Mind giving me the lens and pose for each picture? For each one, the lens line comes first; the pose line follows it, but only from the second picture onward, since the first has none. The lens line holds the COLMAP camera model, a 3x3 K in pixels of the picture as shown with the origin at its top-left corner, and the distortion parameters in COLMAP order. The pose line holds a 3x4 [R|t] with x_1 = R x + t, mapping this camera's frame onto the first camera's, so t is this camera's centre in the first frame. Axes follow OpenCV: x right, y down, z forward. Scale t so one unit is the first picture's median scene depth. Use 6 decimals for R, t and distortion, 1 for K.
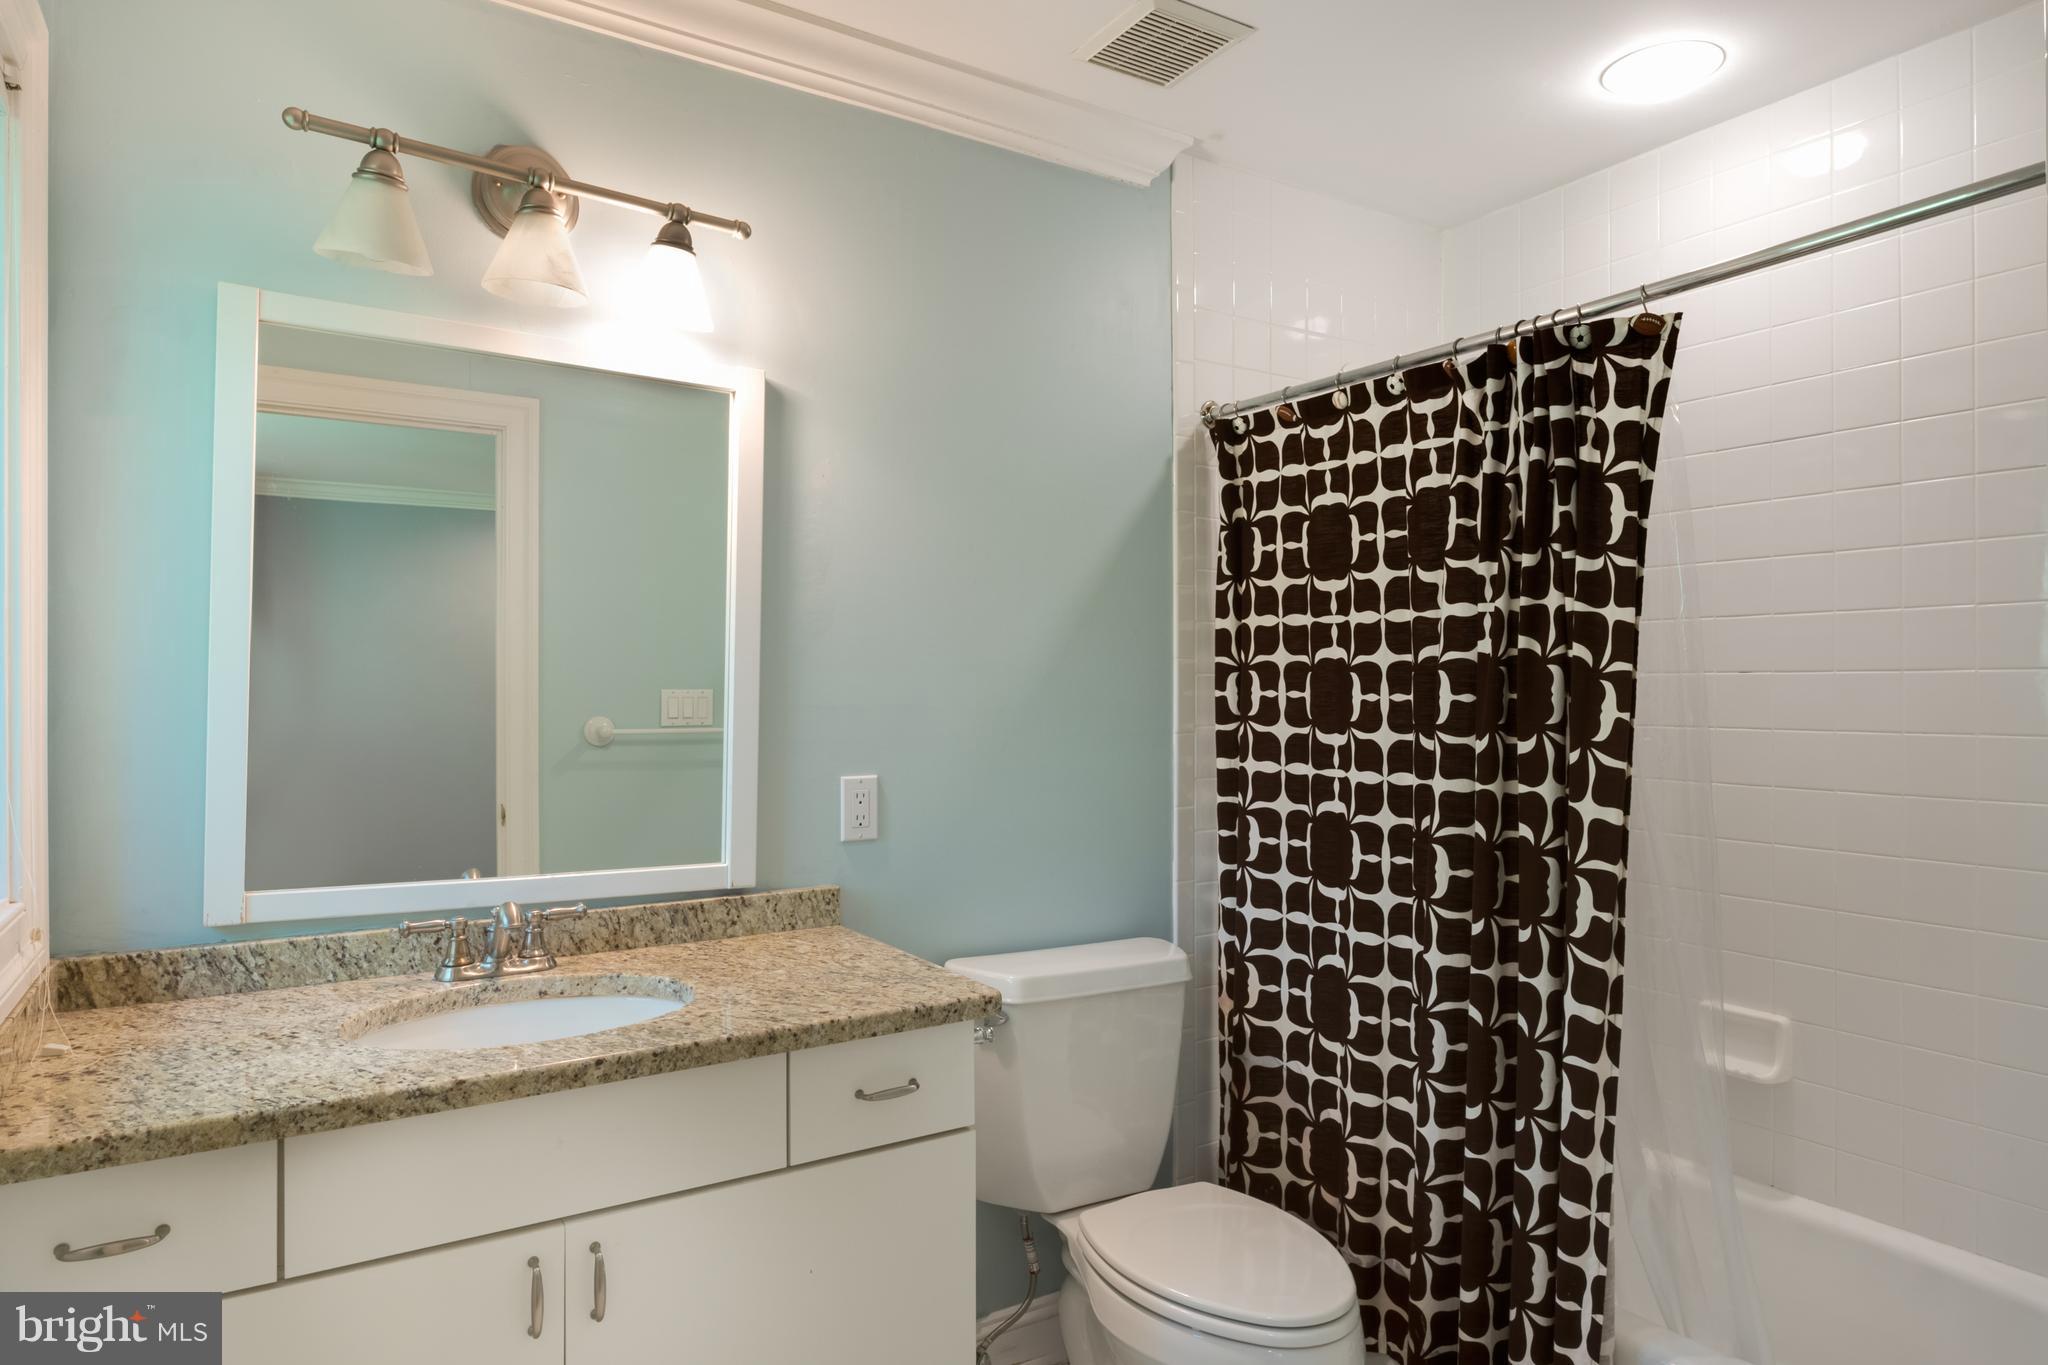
lens RADIAL K [[1238.5, 0, 1023.2], [0, 1238.5, 695.9], [0, 0, 1]] dist [0.001700, 0.000107]
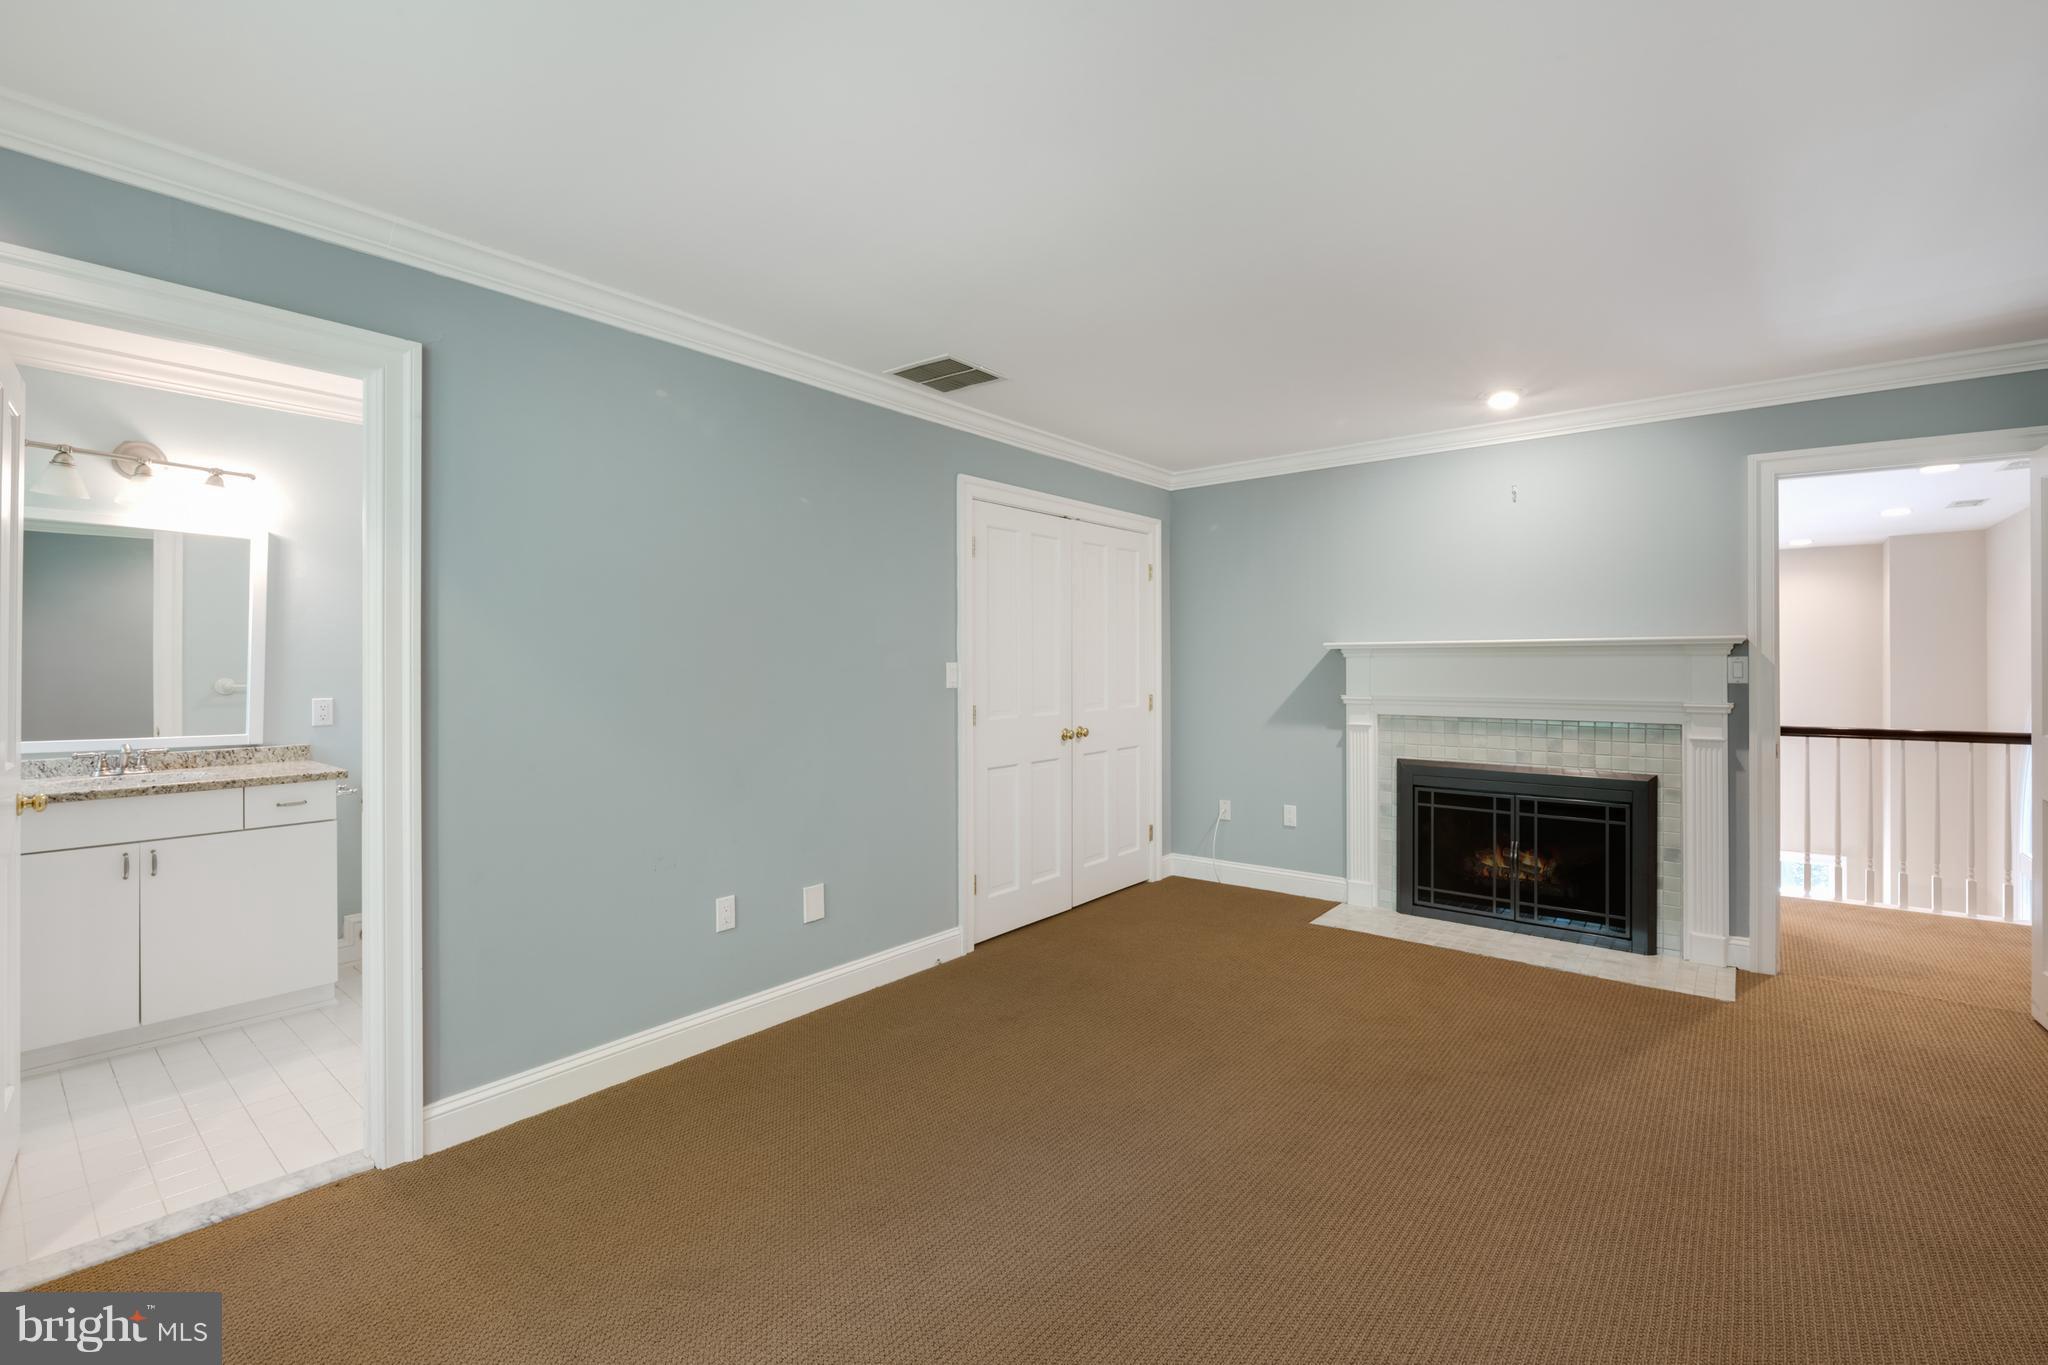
lens RADIAL K [[914.4, 0, 1024.2], [0, 914.4, 663.0], [0, 0, 1]] dist [-0.000453, -0.000051]
pose [[0.950498, -0.002842, 0.310718, 0.699489], [0.004696, 0.999975, -0.005221, 0.014064], [-0.310696, 0.006422, 0.950488, -1.261367]]
